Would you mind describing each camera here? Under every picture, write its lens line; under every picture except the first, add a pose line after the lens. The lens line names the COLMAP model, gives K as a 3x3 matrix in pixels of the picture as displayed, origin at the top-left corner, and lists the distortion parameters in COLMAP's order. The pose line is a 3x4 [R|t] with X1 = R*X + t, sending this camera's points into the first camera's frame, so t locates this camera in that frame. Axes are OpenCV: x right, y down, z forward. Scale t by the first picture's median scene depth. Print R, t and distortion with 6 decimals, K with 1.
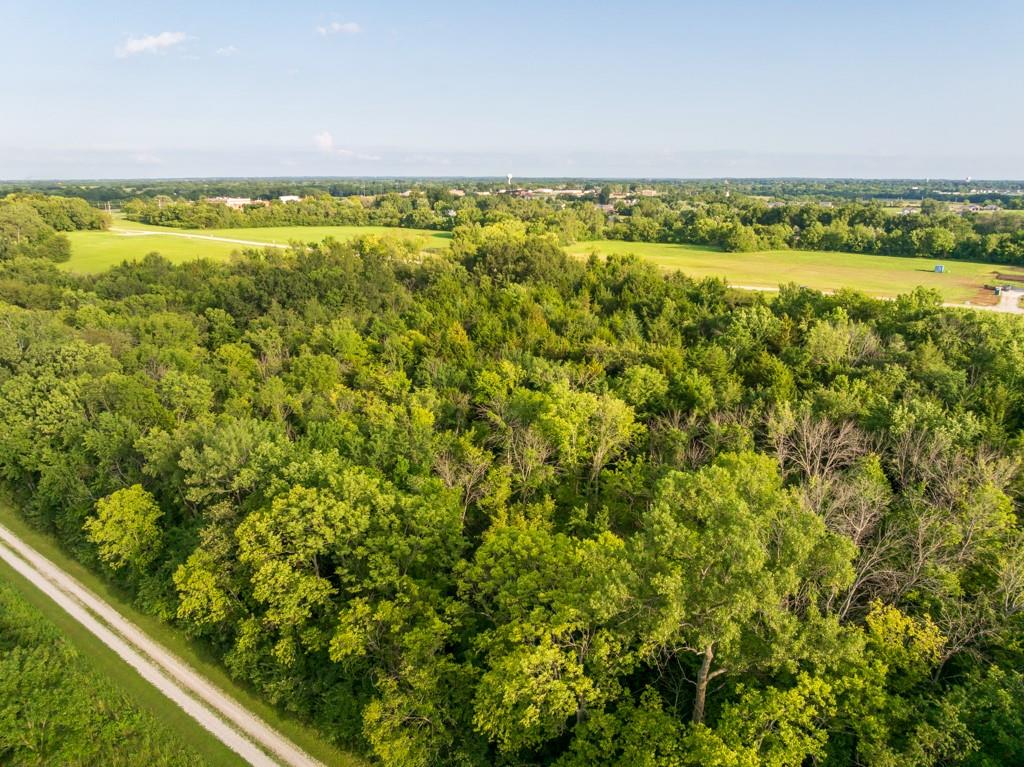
lens RADIAL K [[707.1, 0, 517.3], [0, 707.1, 389.1], [0, 0, 1]] dist [-0.047022, 0.002383]
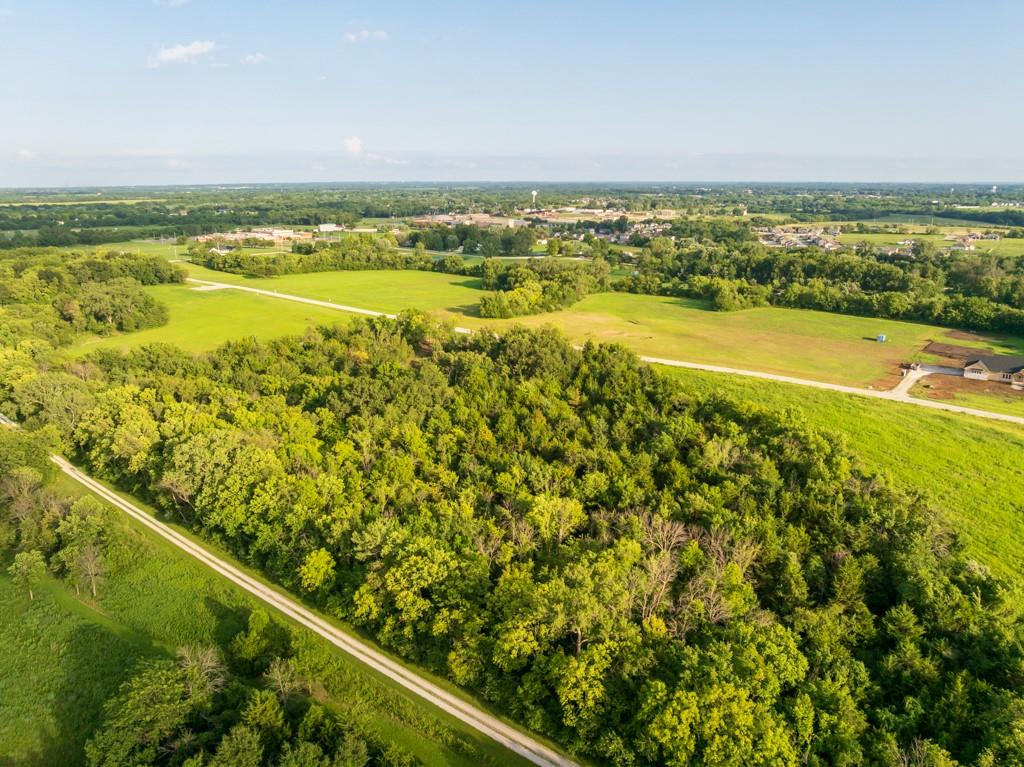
lens RADIAL K [[707.1, 0, 519.1], [0, 707.1, 381.1], [0, 0, 1]] dist [-0.047022, 0.002383]
pose [[0.999459, 0.006491, -0.032227, 0.058694], [-0.007008, 0.999849, -0.015932, -0.267082], [0.032119, 0.016149, 0.999354, -0.845187]]
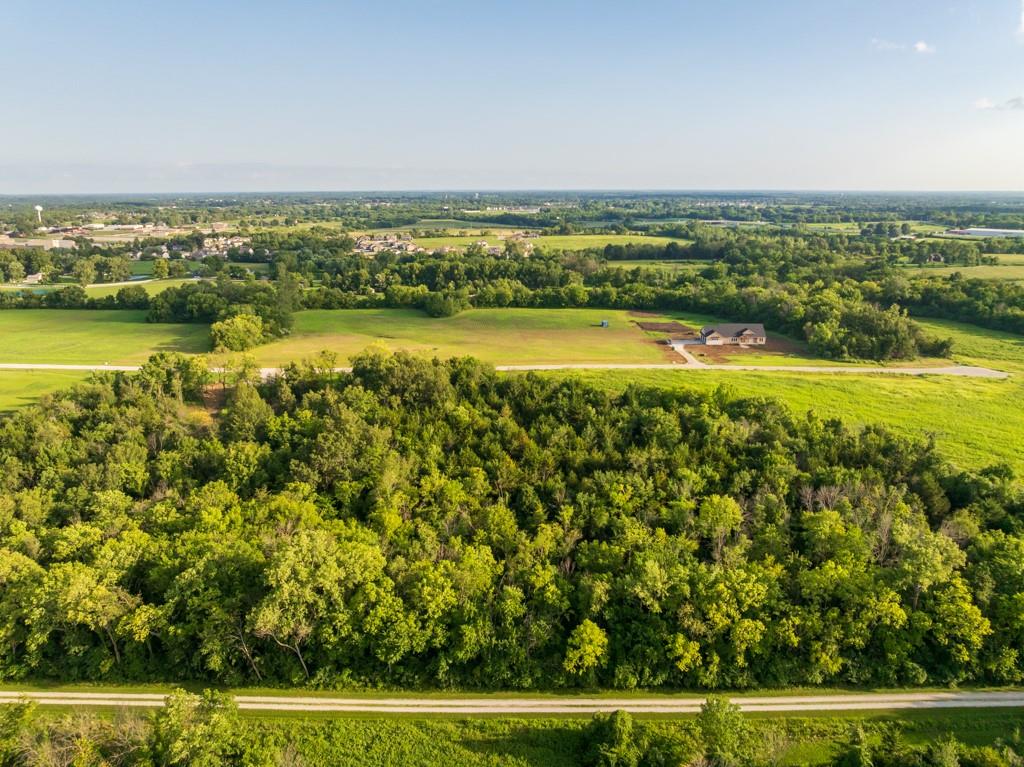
lens RADIAL K [[707.1, 0, 521.0], [0, 707.1, 384.7], [0, 0, 1]] dist [-0.047022, 0.002383]
pose [[0.805024, -0.152824, 0.573220, -1.361581], [0.166681, 0.985594, 0.028680, -0.430893], [-0.569345, 0.072457, 0.818900, -0.283876]]
